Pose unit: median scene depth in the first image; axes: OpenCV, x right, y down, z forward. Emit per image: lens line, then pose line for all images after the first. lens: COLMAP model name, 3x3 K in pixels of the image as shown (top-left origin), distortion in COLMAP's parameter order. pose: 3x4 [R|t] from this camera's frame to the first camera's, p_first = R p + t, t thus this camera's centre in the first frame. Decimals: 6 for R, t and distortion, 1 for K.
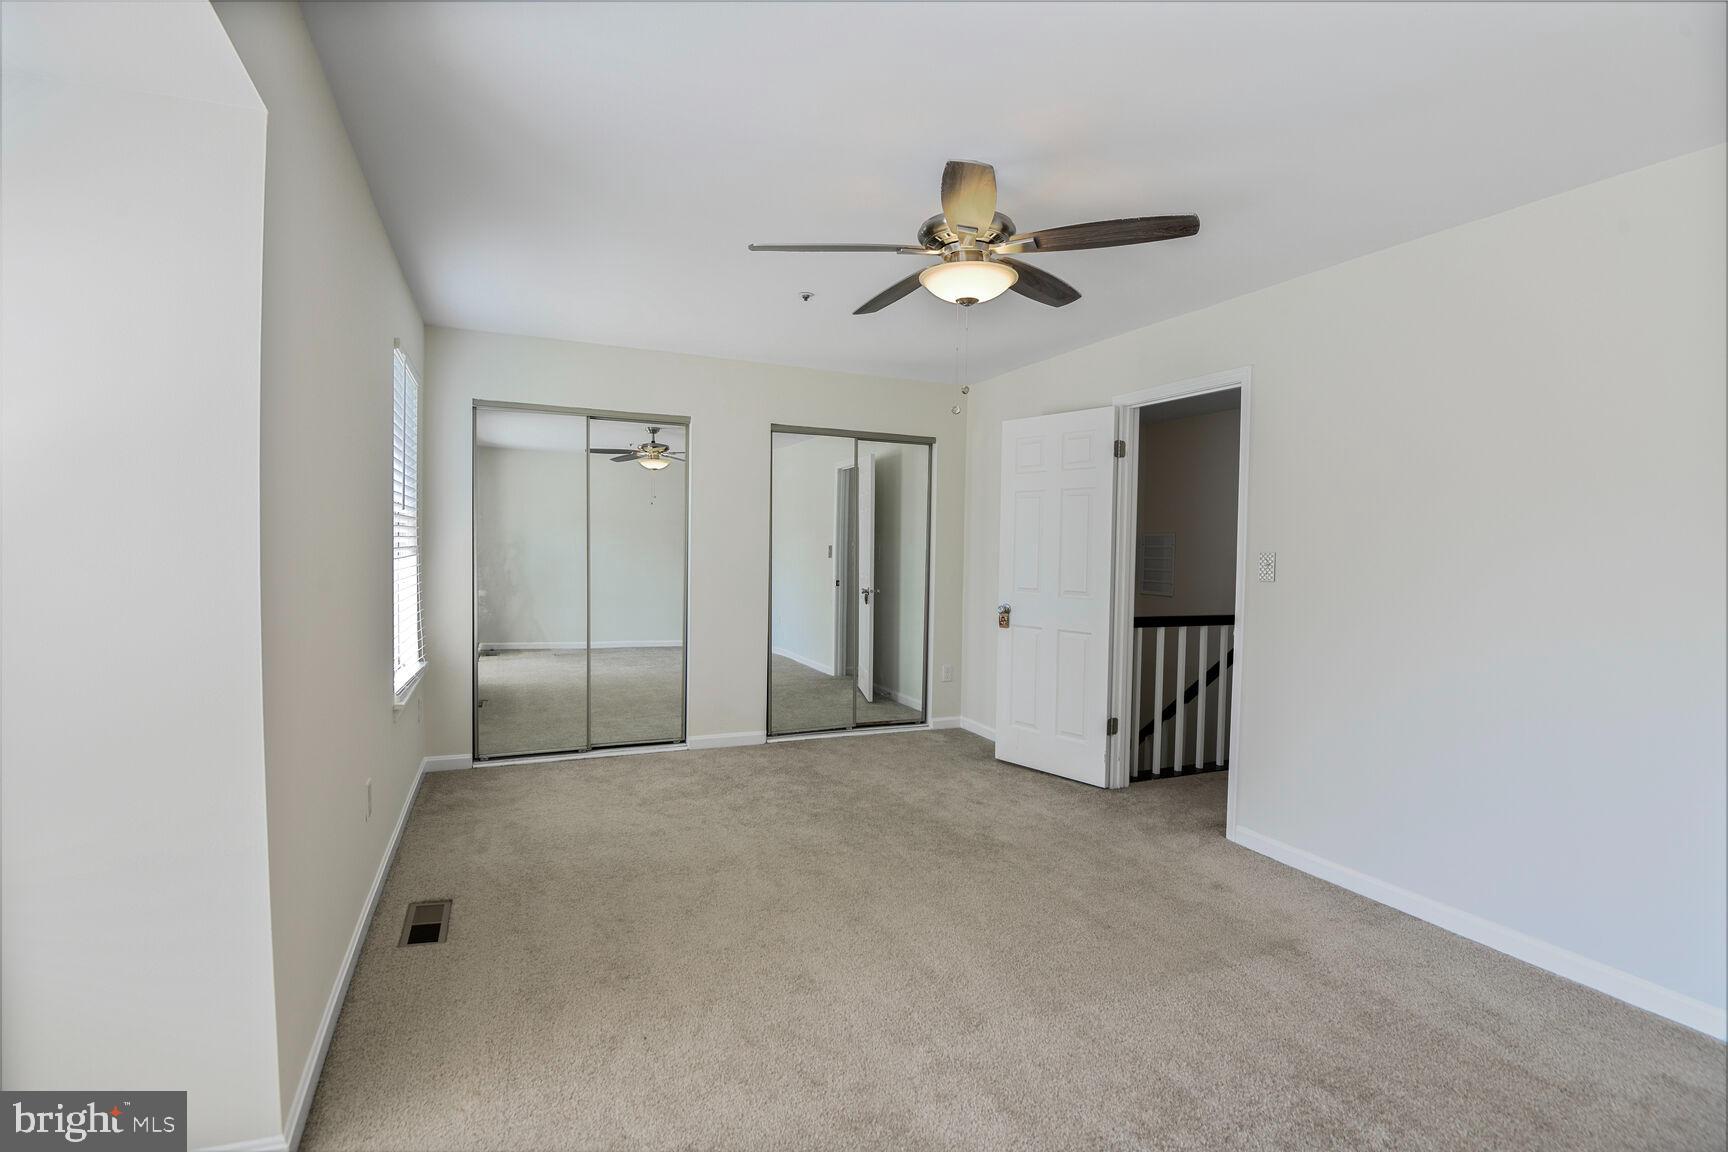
lens RADIAL K [[824.3, 0, 868.3], [0, 824.3, 608.0], [0, 0, 1]] dist [-0.003122, -0.029160]
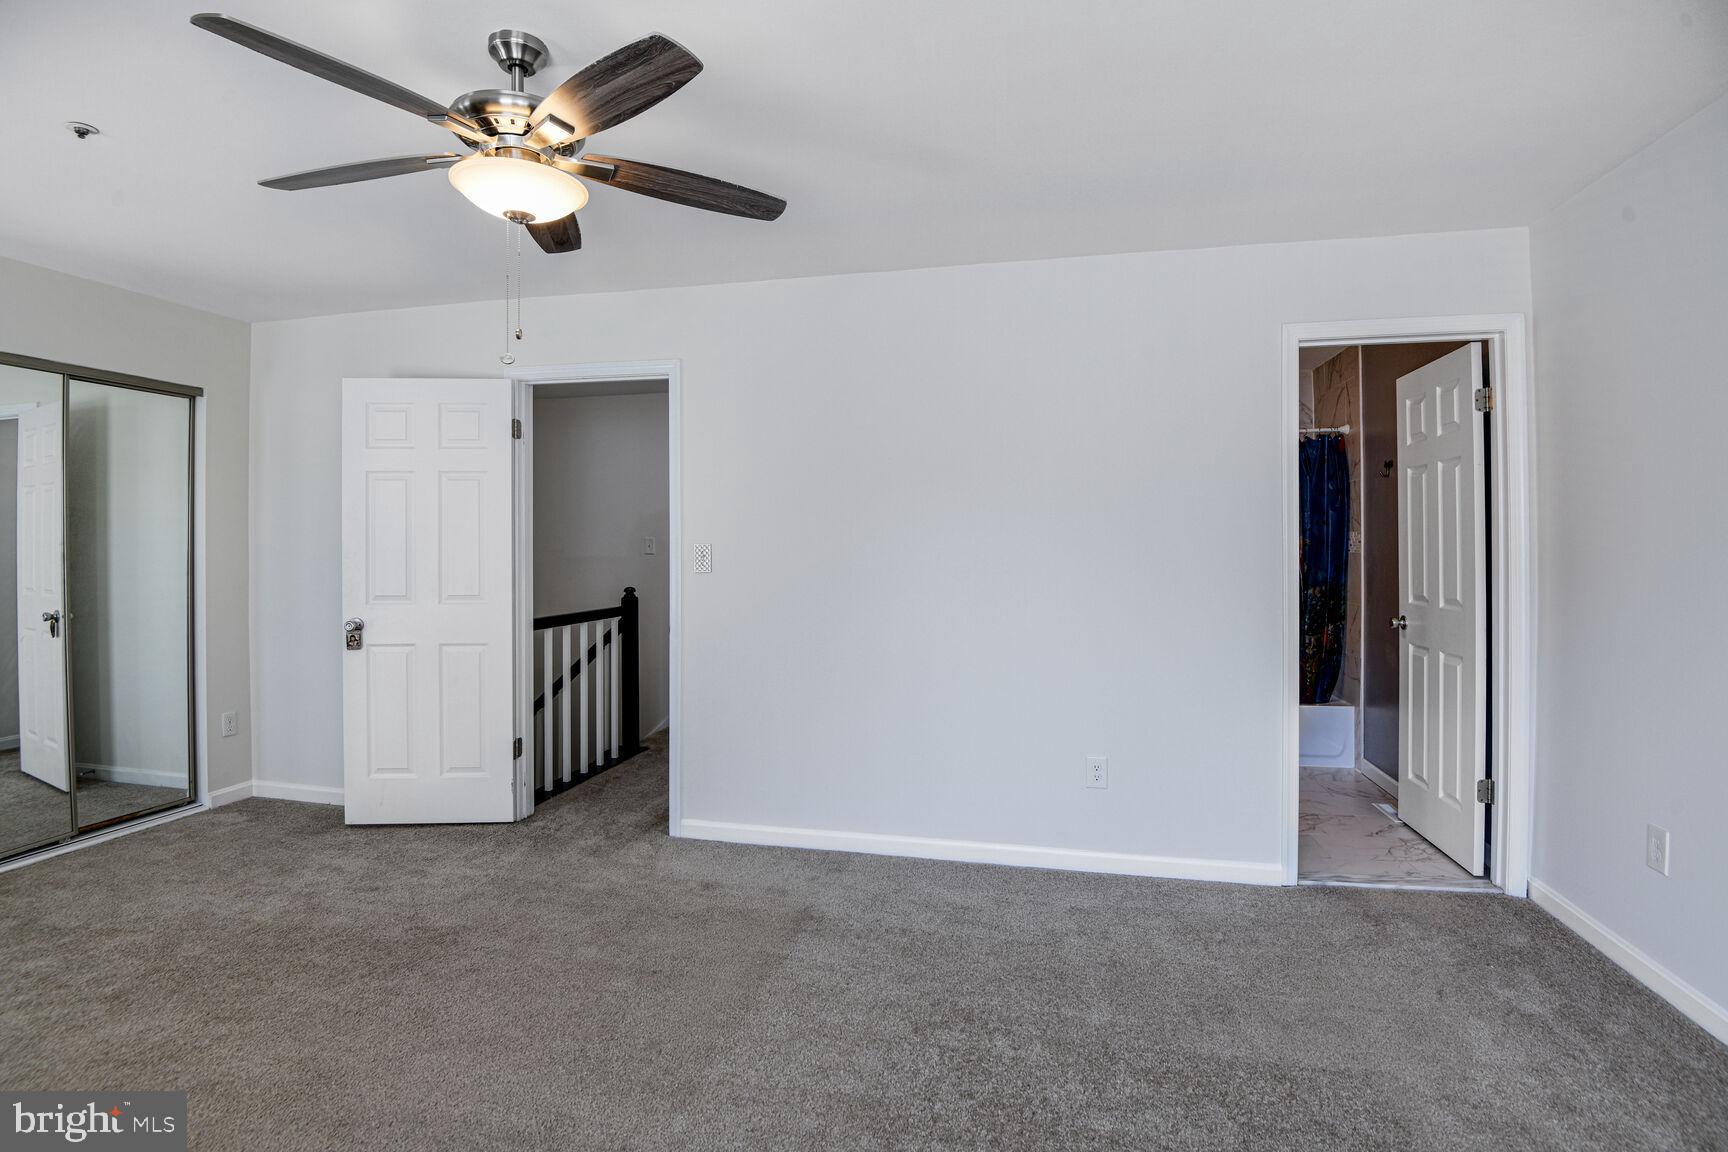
lens RADIAL K [[829.2, 0, 867.6], [0, 829.2, 568.1], [0, 0, 1]] dist [-0.013629, -0.017865]
pose [[0.589375, -0.043087, 0.806710, -0.181297], [0.072874, 0.997341, 0.000028, -0.018205], [-0.804566, 0.058772, 0.590948, 0.185539]]
